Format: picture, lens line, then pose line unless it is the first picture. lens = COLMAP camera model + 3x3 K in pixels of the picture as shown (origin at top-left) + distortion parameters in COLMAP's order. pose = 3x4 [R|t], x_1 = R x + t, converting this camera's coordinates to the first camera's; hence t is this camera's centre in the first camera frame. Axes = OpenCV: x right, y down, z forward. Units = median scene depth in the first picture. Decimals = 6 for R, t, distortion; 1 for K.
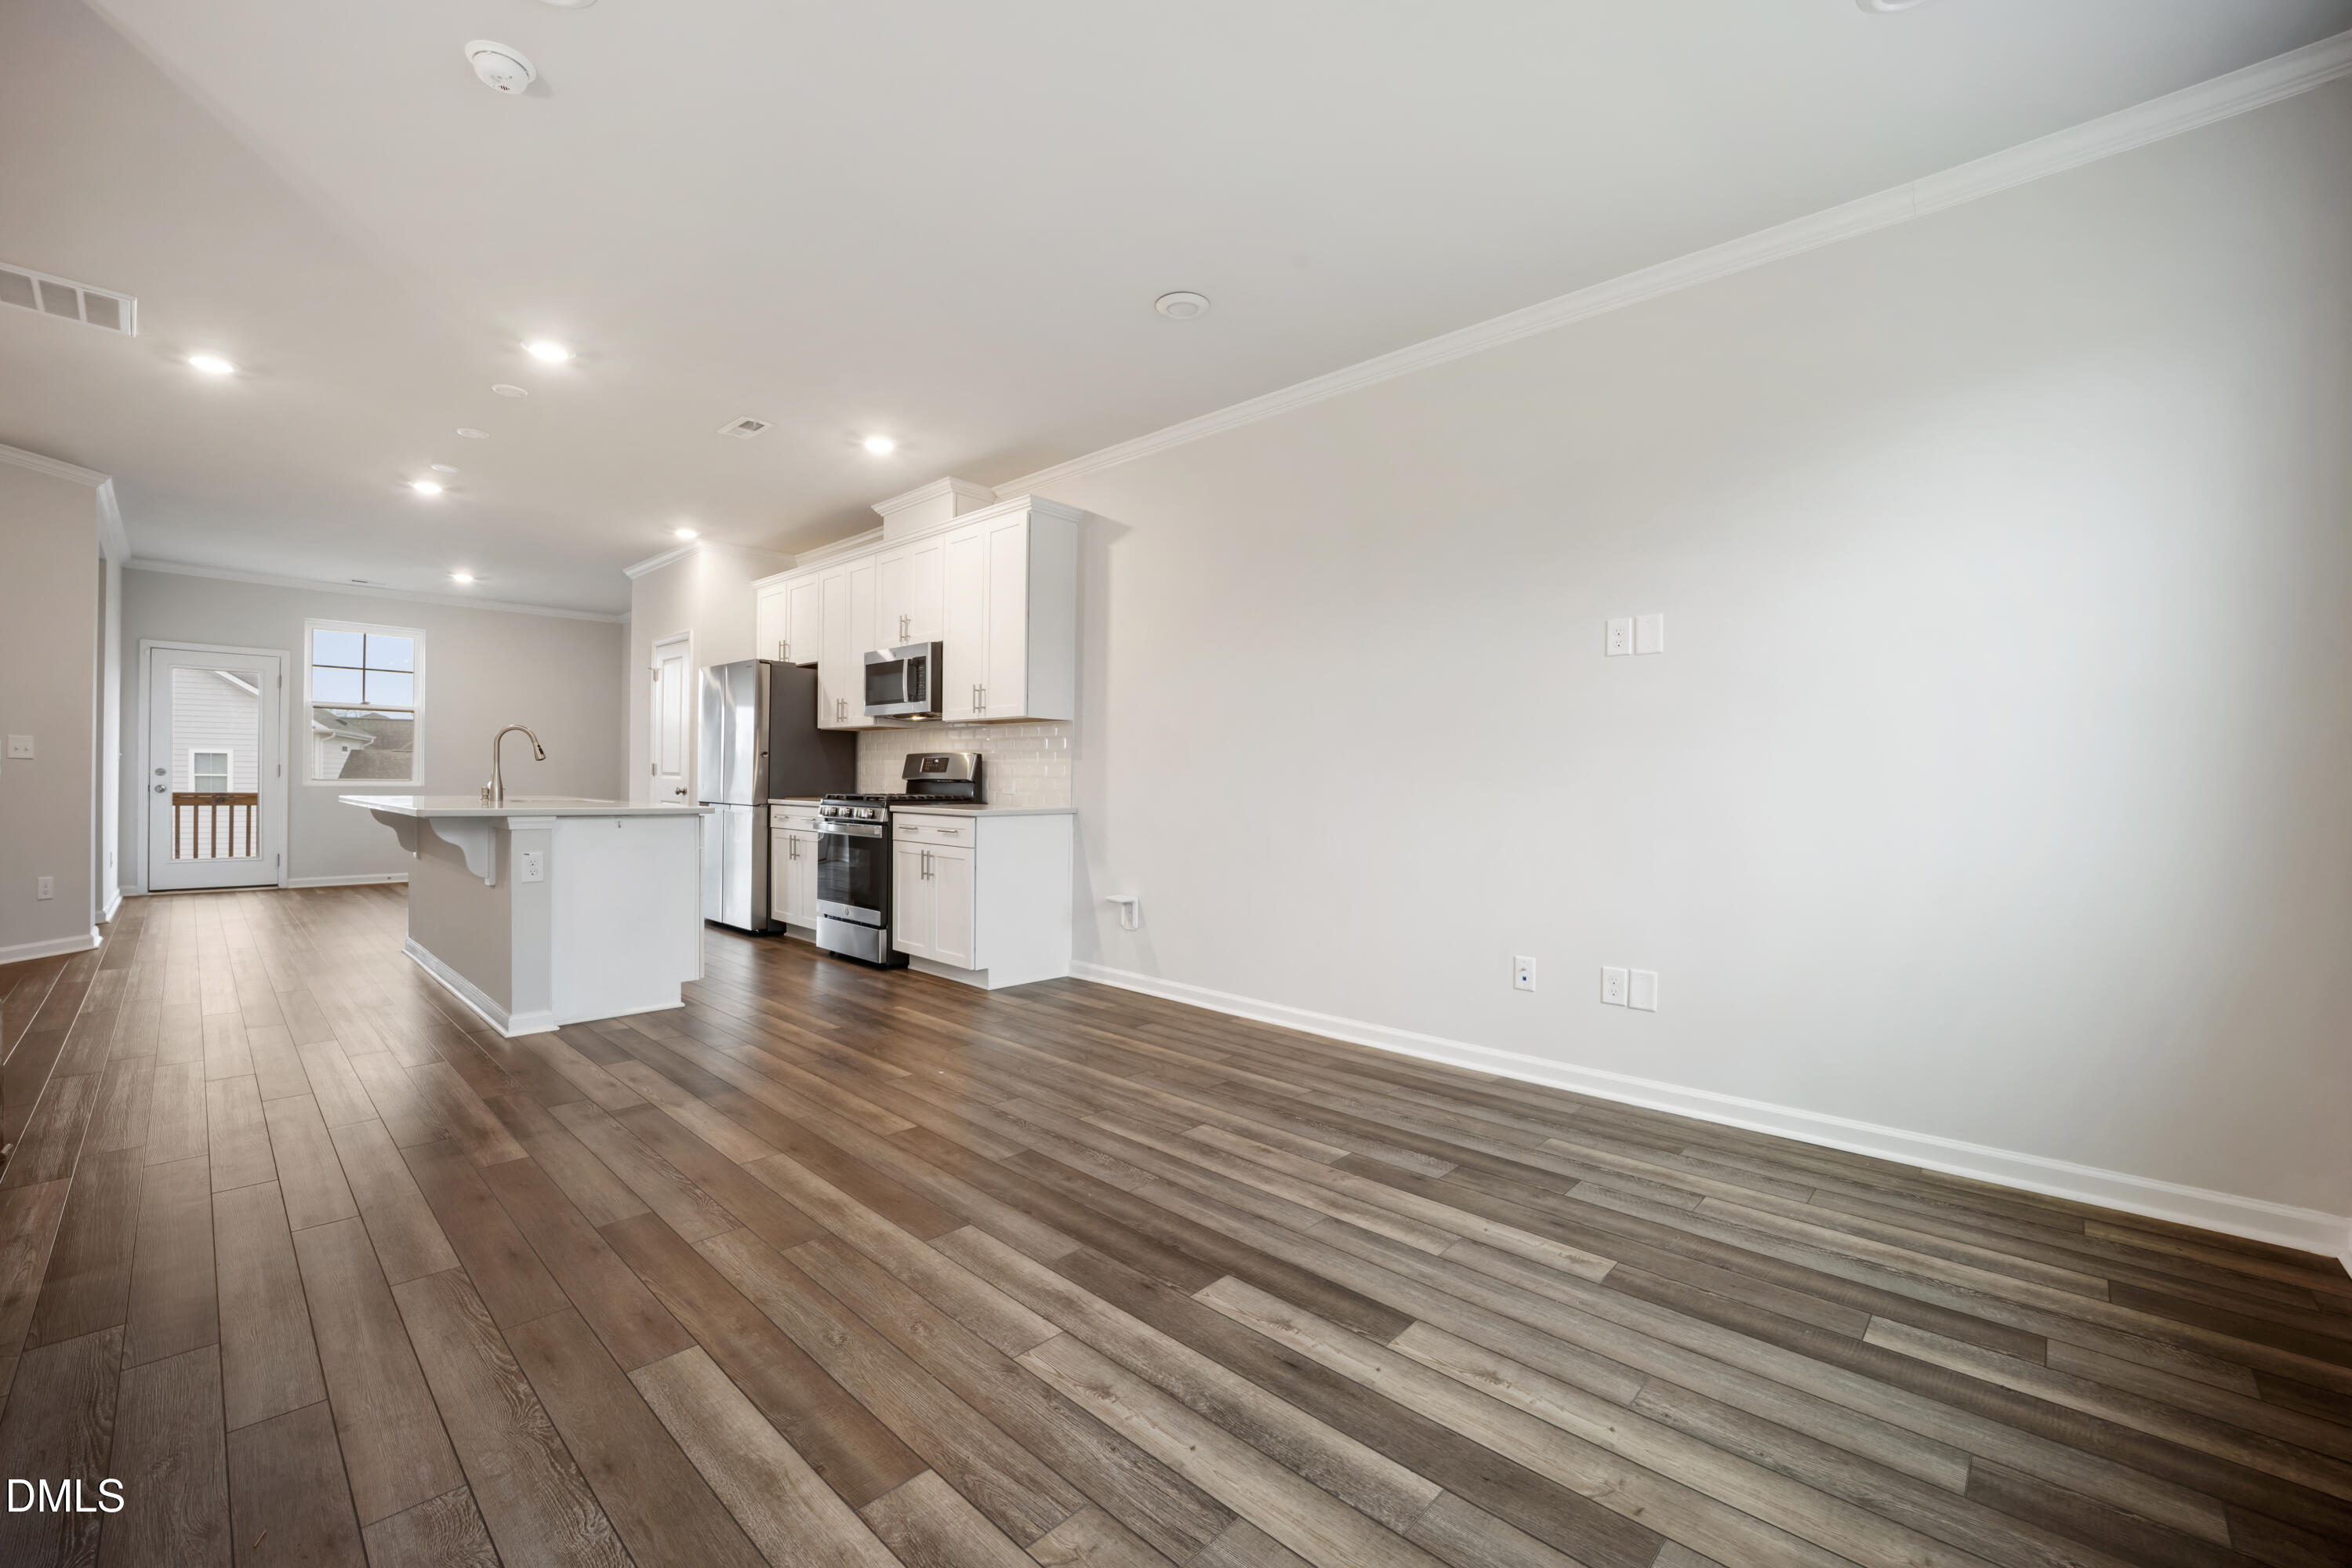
lens RADIAL K [[952.9, 0, 1173.0], [0, 952.9, 787.1], [0, 0, 1]] dist [-0.021155, 0.000029]
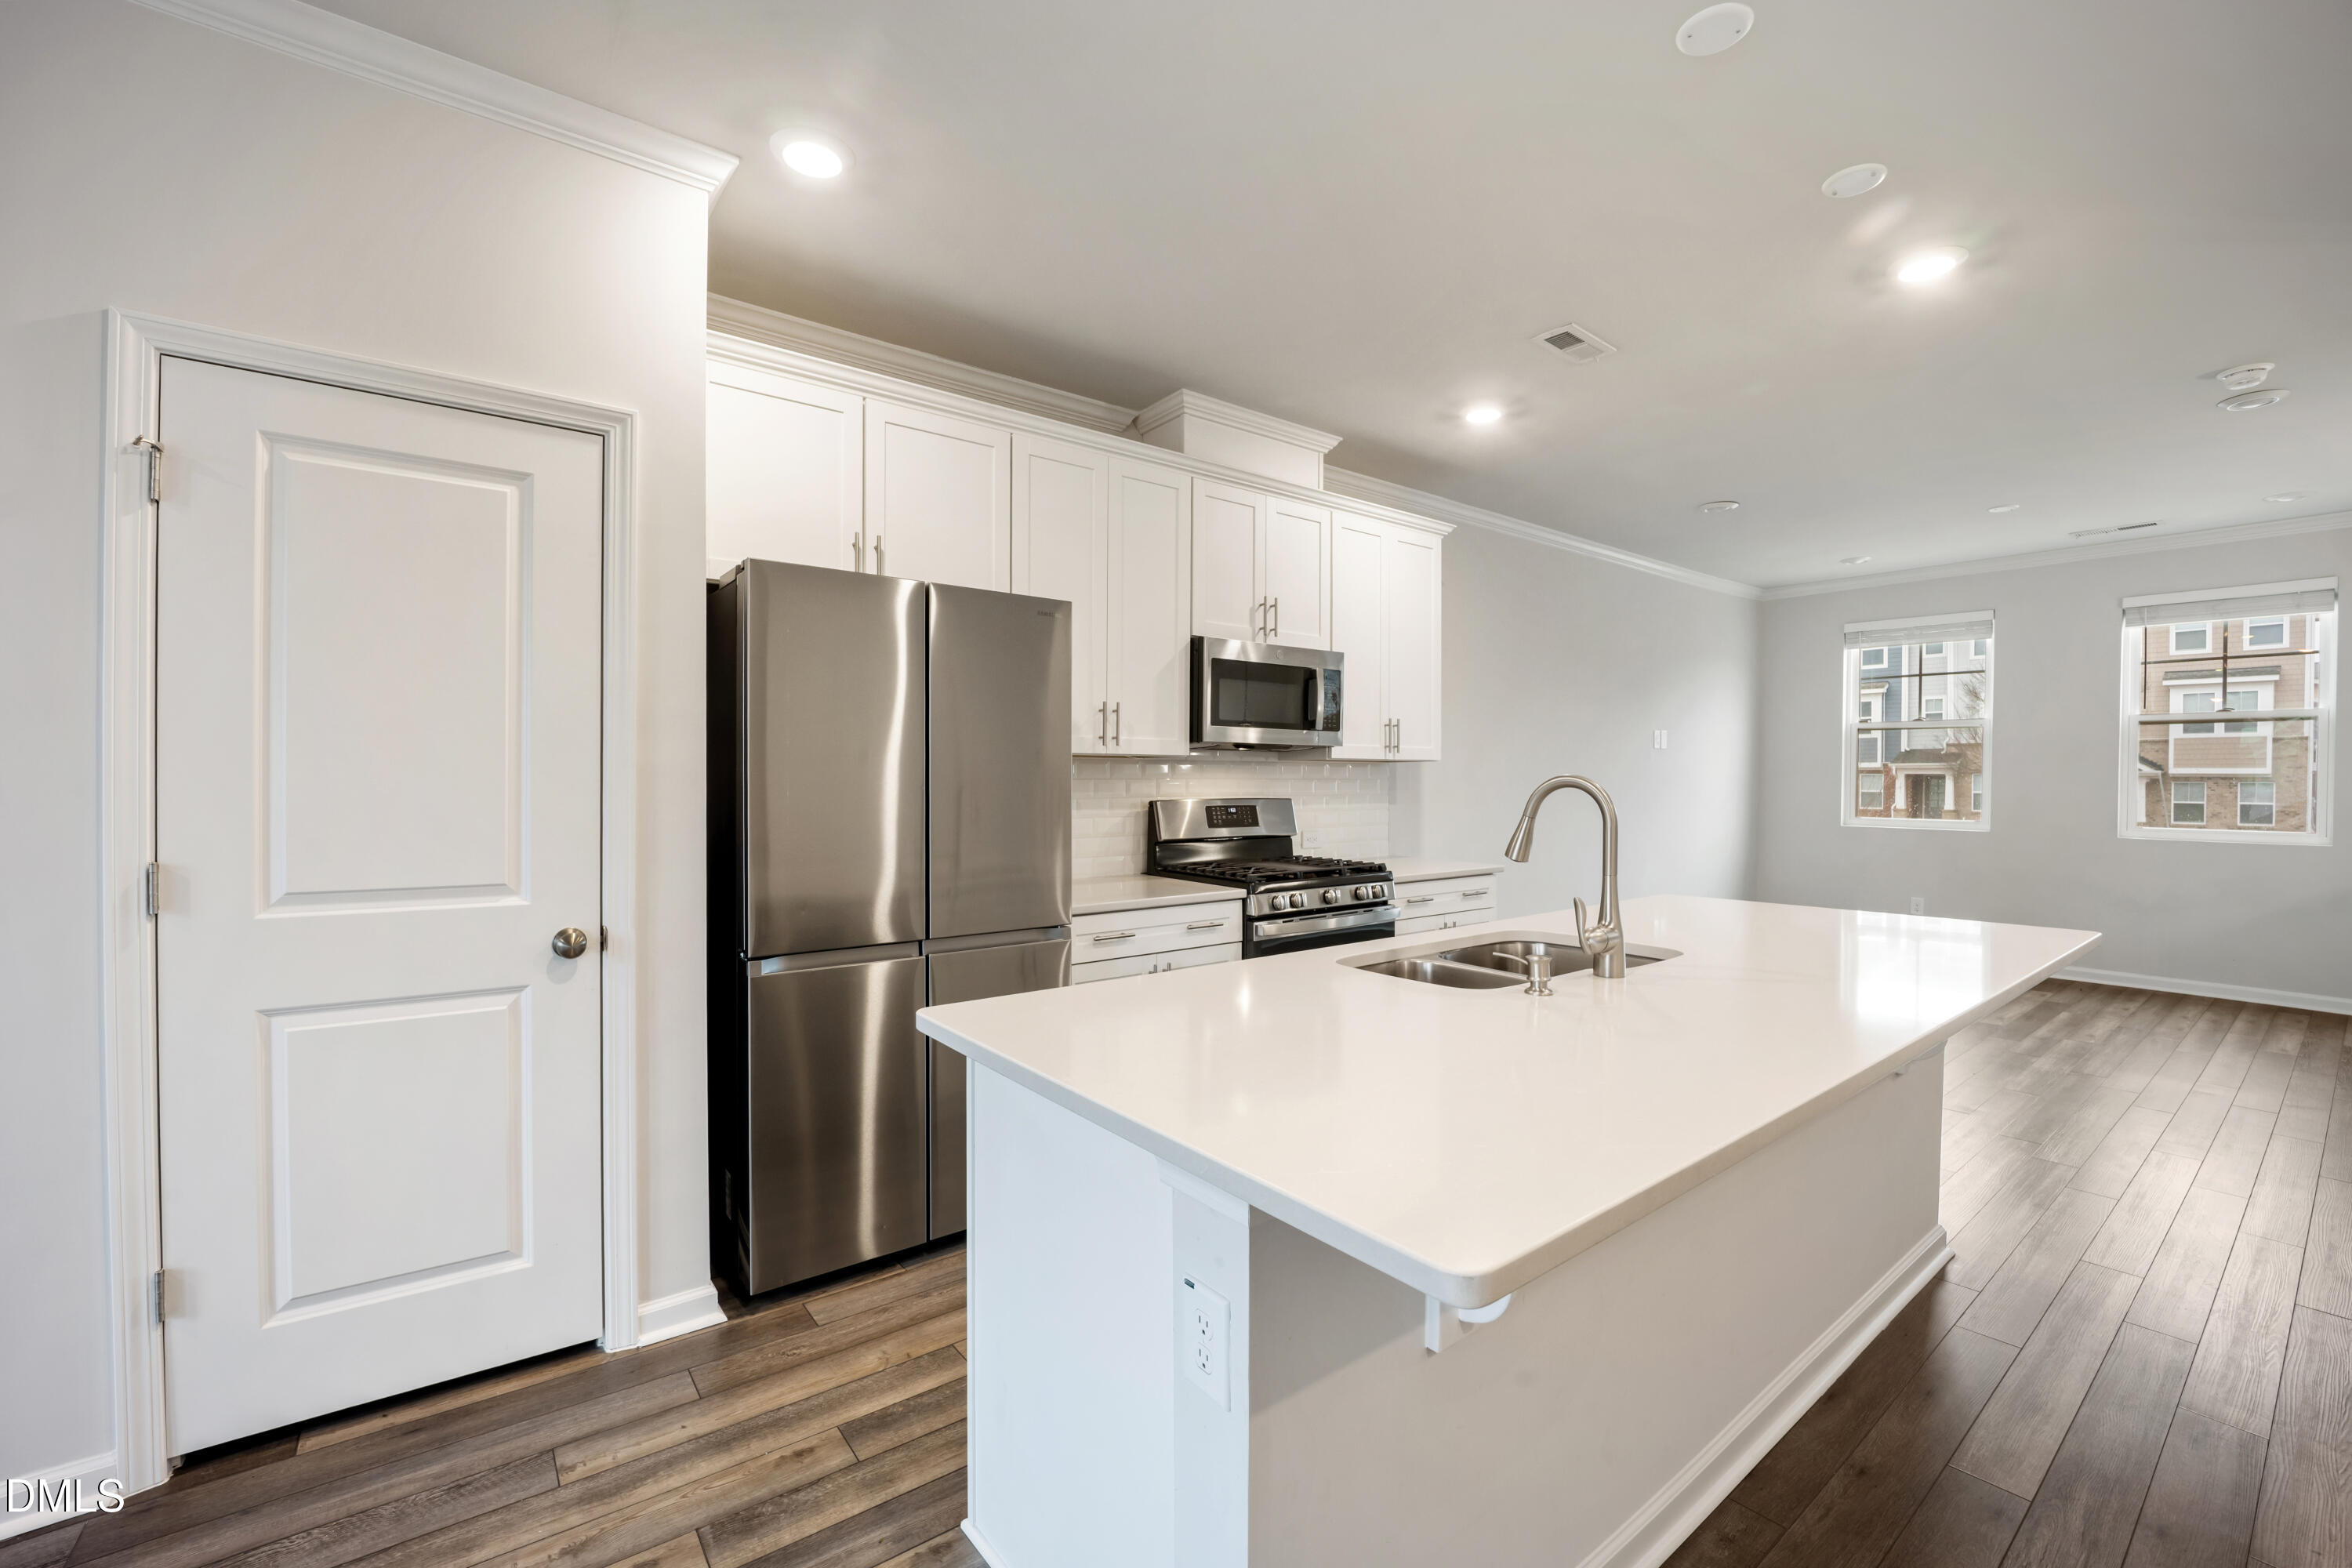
lens RADIAL K [[963.1, 0, 1172.7], [0, 963.1, 789.7], [0, 0, 1]] dist [-0.022705, 0.000441]
pose [[0.159797, -0.024627, 0.986843, -1.608323], [0.008206, 0.999687, 0.023619, -0.100633], [-0.987116, 0.004324, 0.159949, 1.588661]]
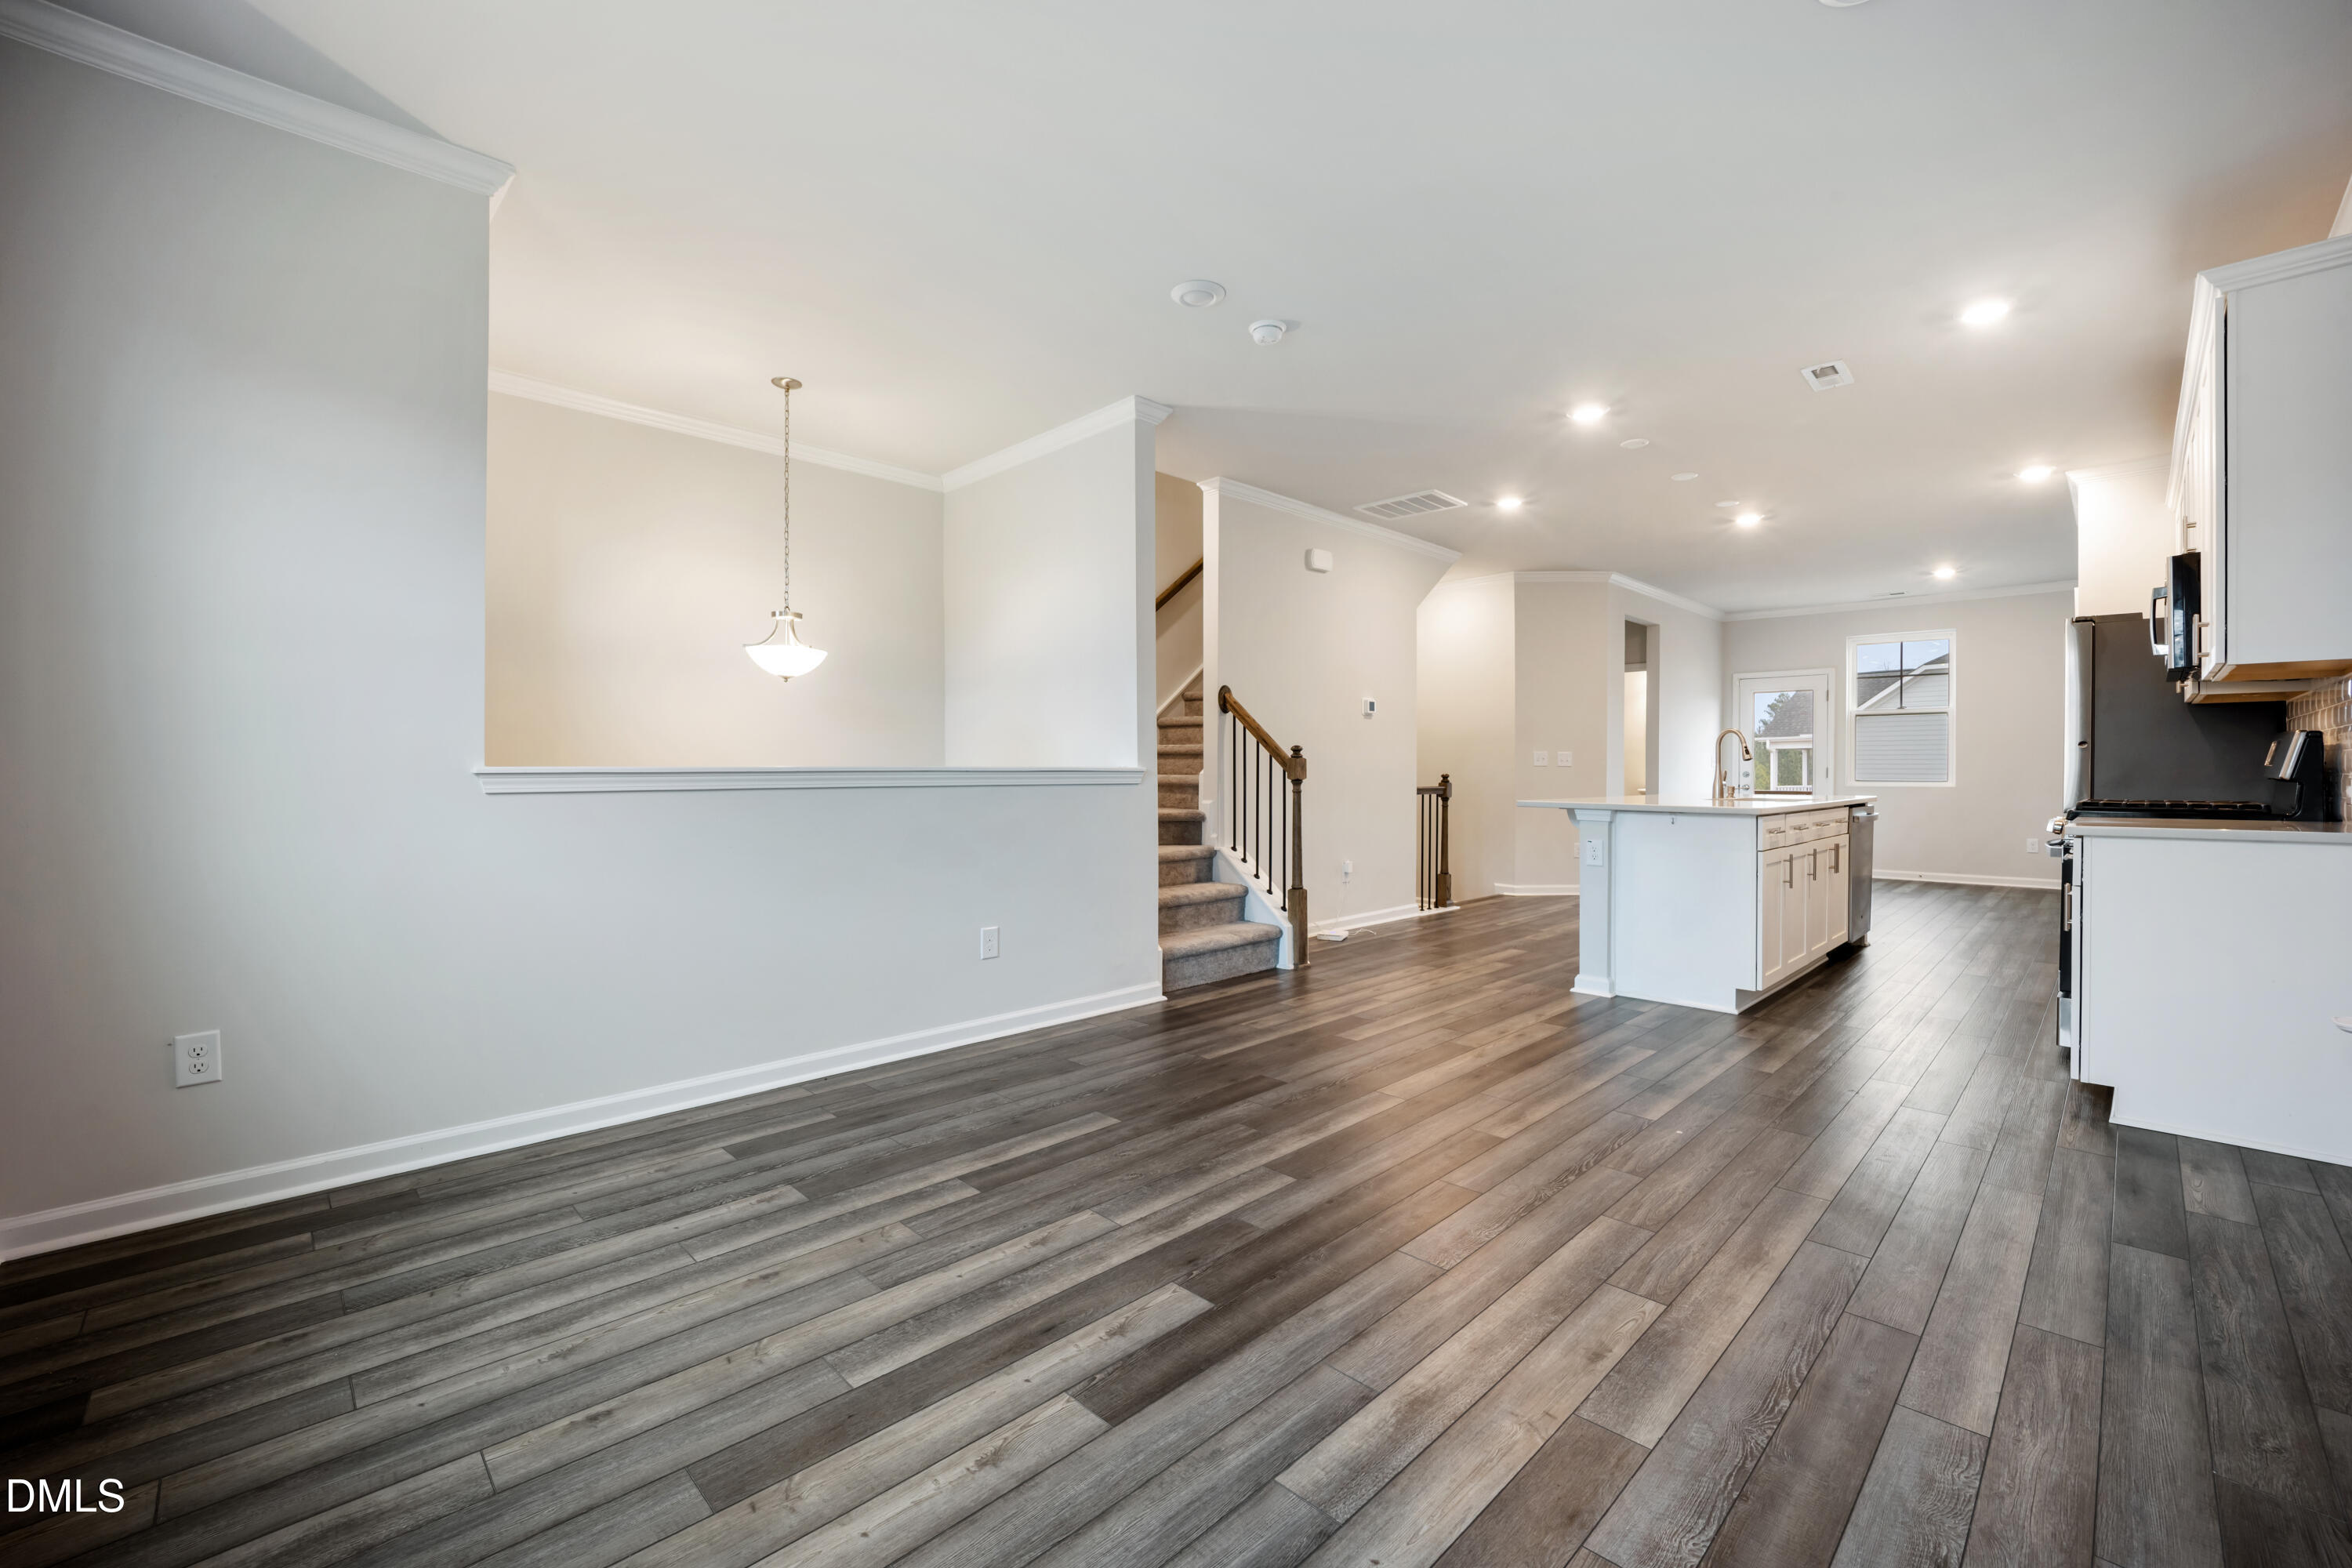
lens RADIAL K [[958.7, 0, 1181.9], [0, 958.7, 776.8], [0, 0, 1]] dist [-0.022471, -0.000155]
pose [[-0.033000, -0.004390, -0.999446, 0.588651], [-0.009836, 0.999943, -0.004068, 0.000083], [0.999407, 0.009696, -0.033041, 0.587304]]
